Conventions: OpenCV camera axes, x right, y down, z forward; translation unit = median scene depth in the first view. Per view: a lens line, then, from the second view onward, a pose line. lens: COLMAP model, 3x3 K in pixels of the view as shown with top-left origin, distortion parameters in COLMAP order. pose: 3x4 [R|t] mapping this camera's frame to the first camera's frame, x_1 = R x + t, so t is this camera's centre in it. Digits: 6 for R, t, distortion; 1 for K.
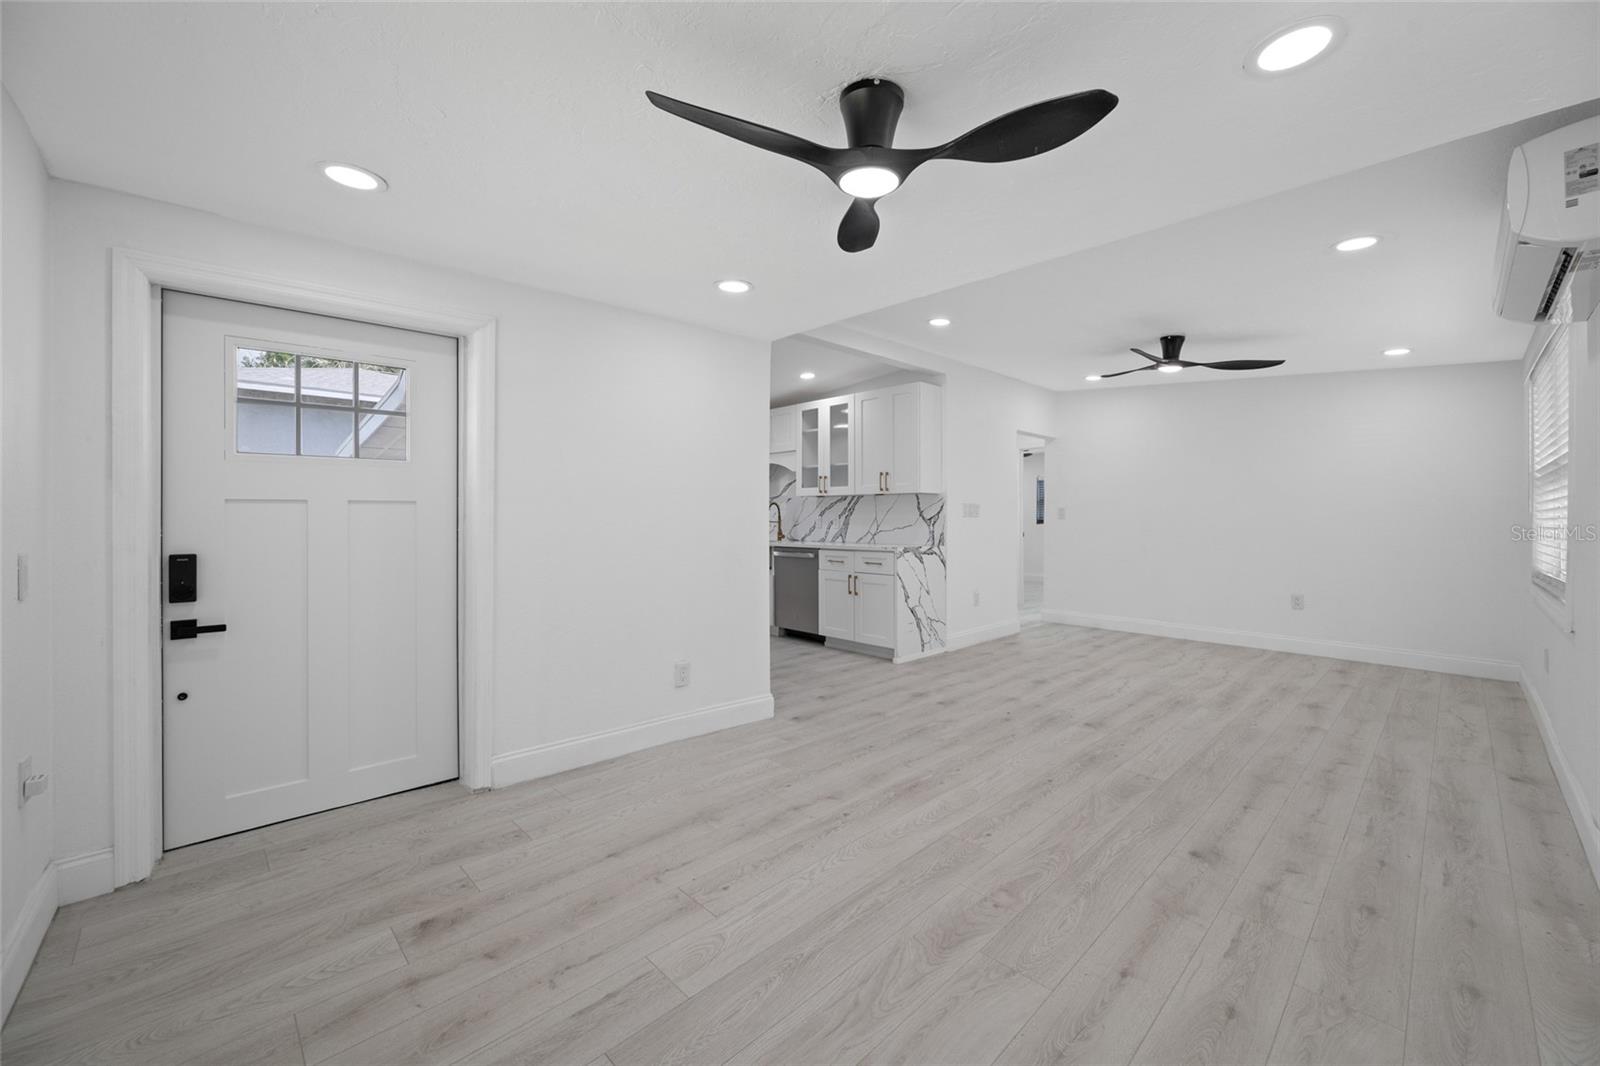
lens RADIAL K [[629.6, 0, 804.1], [0, 629.6, 515.2], [0, 0, 1]] dist [0.001458, -0.000197]
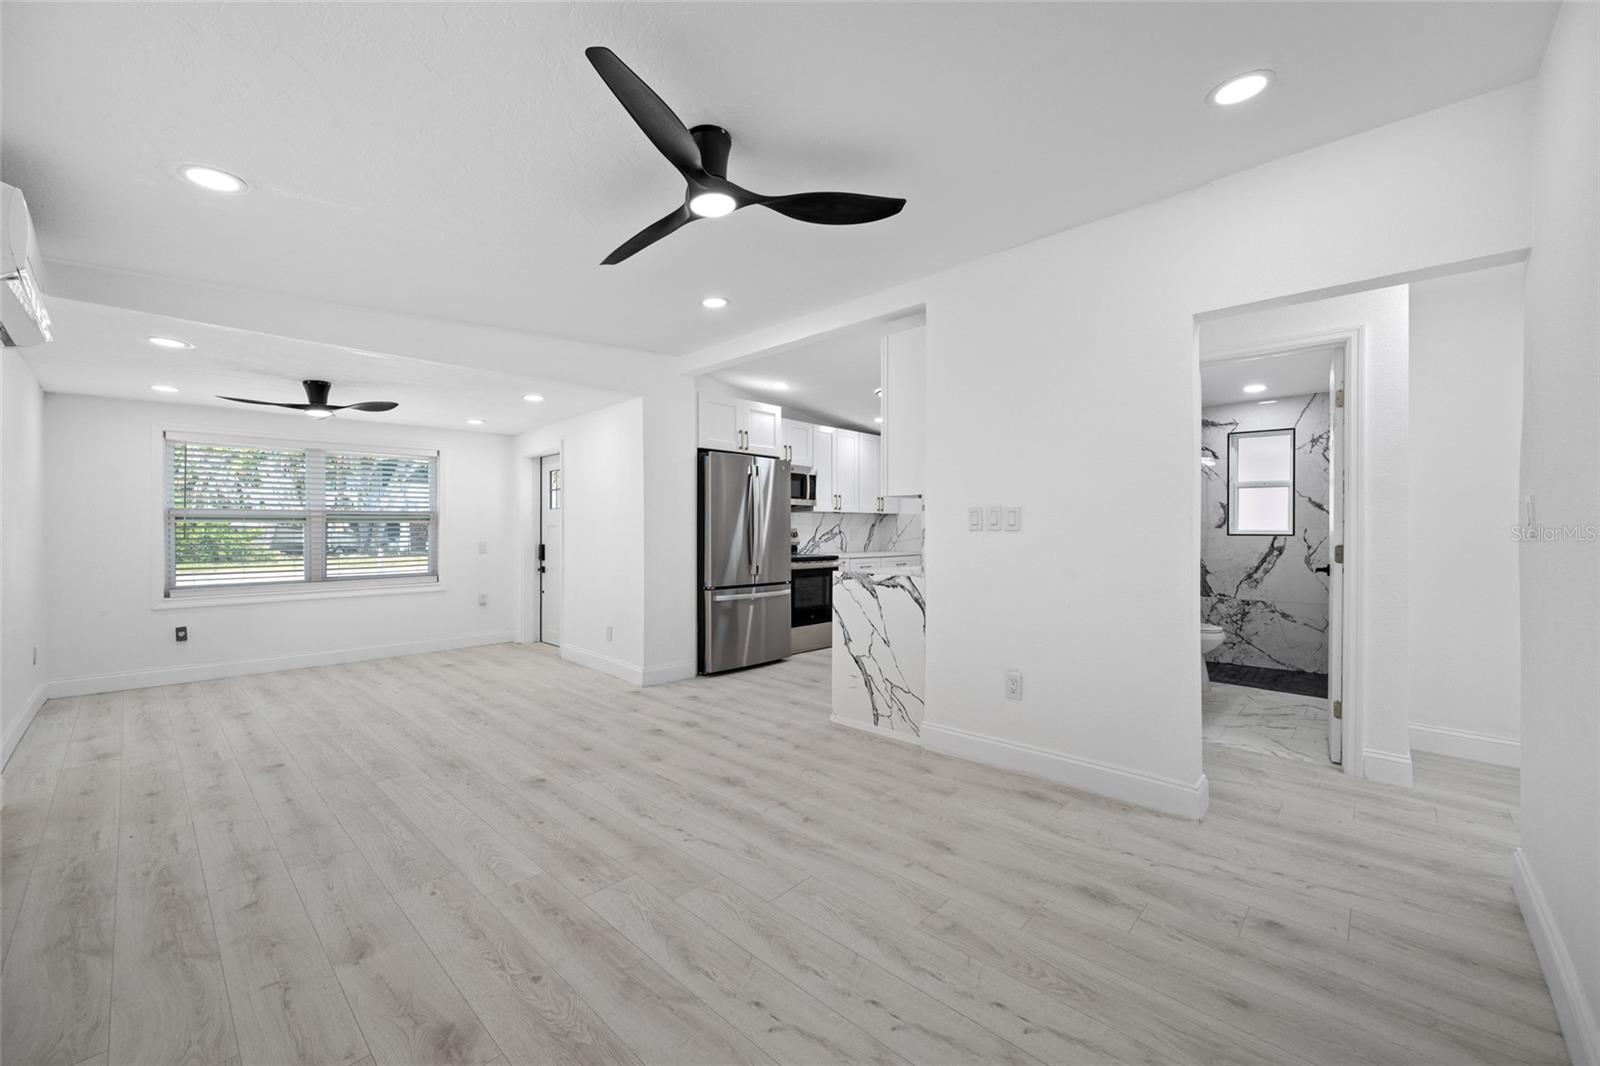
lens RADIAL K [[629.6, 0, 798.5], [0, 629.6, 525.1], [0, 0, 1]] dist [0.001458, -0.000197]
pose [[0.046236, -0.010303, -0.998877, 1.265906], [0.005434, 0.999935, -0.010062, 0.002484], [0.998916, -0.004962, 0.046289, 1.263520]]
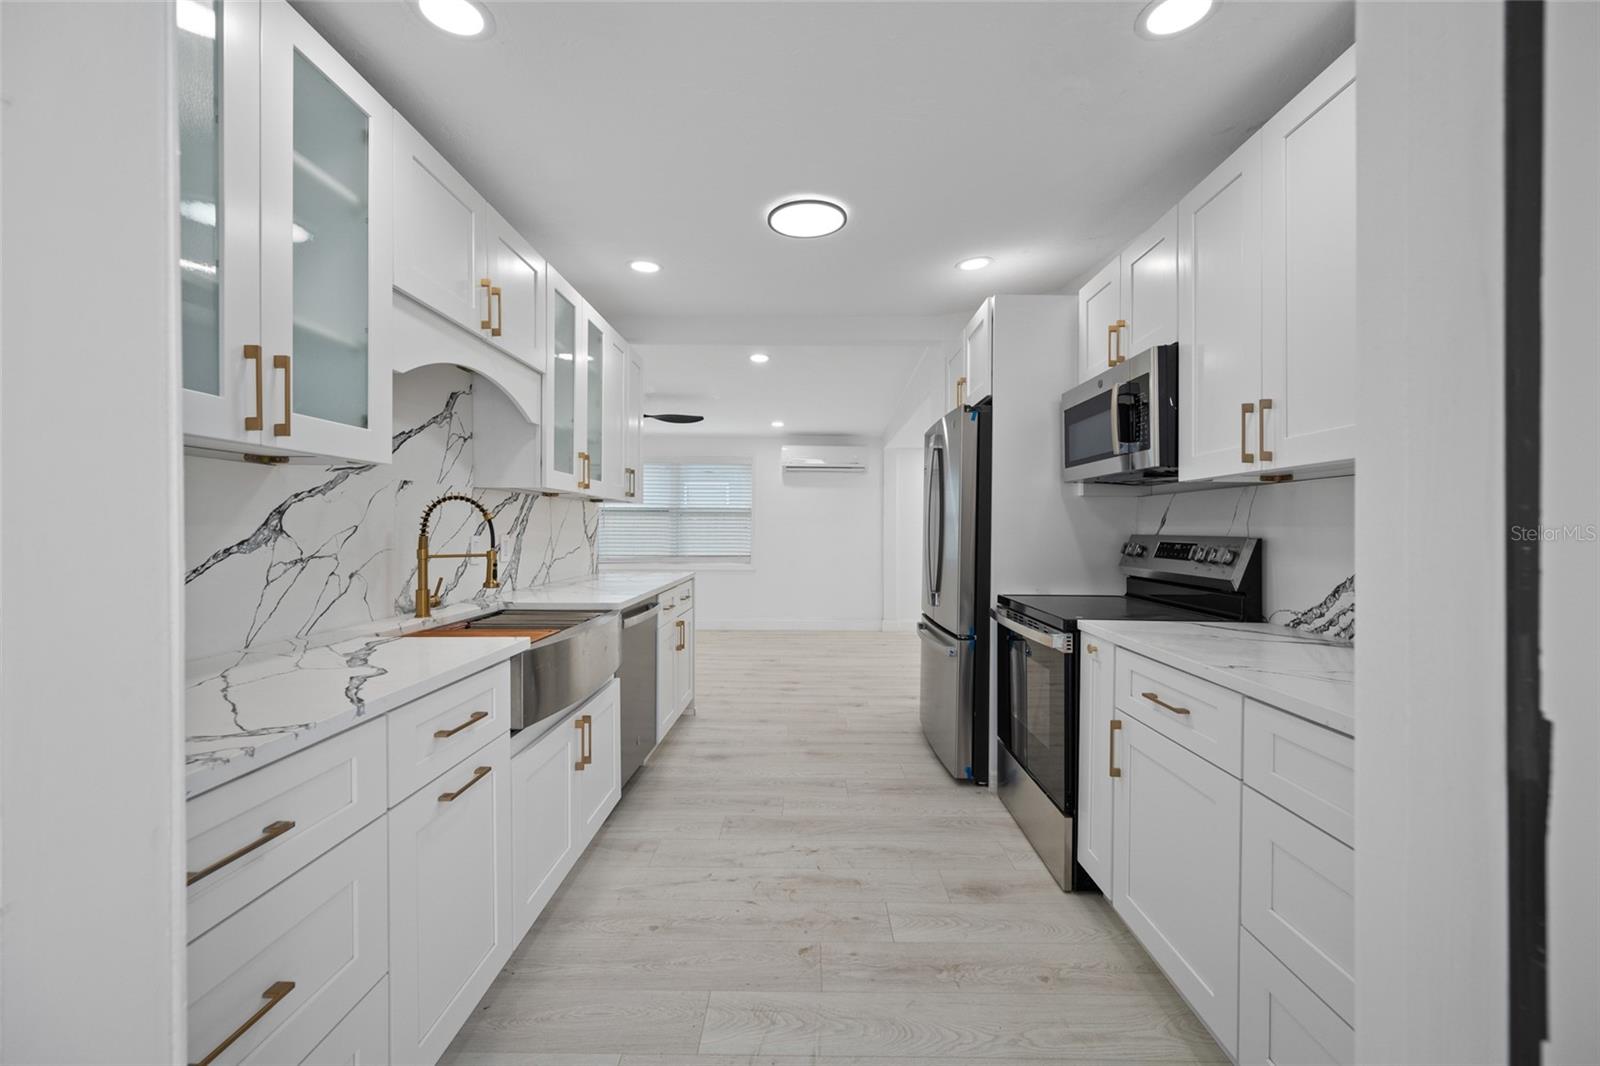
lens RADIAL K [[629.6, 0, 802.7], [0, 629.6, 517.5], [0, 0, 1]] dist [0.001458, -0.000197]
pose [[-0.713611, 0.004249, 0.700529, -0.726515], [-0.012396, 0.999748, -0.018692, -0.009810], [-0.700432, -0.022022, -0.713379, 2.045426]]
